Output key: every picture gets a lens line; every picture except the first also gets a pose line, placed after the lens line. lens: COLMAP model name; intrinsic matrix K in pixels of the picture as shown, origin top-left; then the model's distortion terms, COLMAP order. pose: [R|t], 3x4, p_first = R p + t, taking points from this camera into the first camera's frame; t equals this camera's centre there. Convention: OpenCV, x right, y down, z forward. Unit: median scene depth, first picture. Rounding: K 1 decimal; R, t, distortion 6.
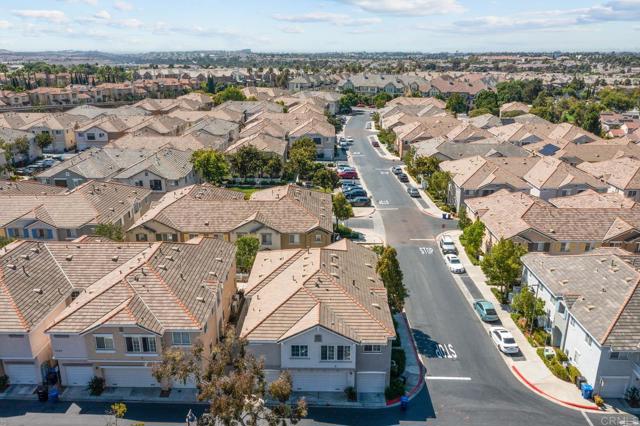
lens RADIAL K [[503.9, 0, 320.0], [0, 503.9, 213.0], [0, 0, 1]] dist [-0.000028, 0.002740]
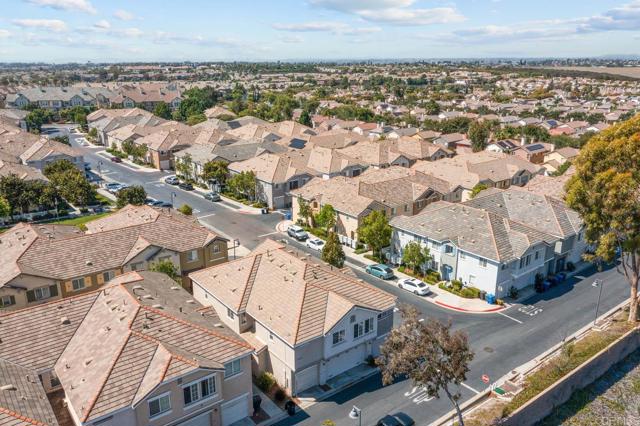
lens RADIAL K [[503.9, 0, 320.0], [0, 503.9, 213.0], [0, 0, 1]] dist [-0.000028, 0.002740]
pose [[0.780312, -0.186030, 0.597081, -0.432799], [0.197046, 0.979239, 0.047583, -0.026369], [-0.593537, 0.080523, 0.800769, 0.100907]]
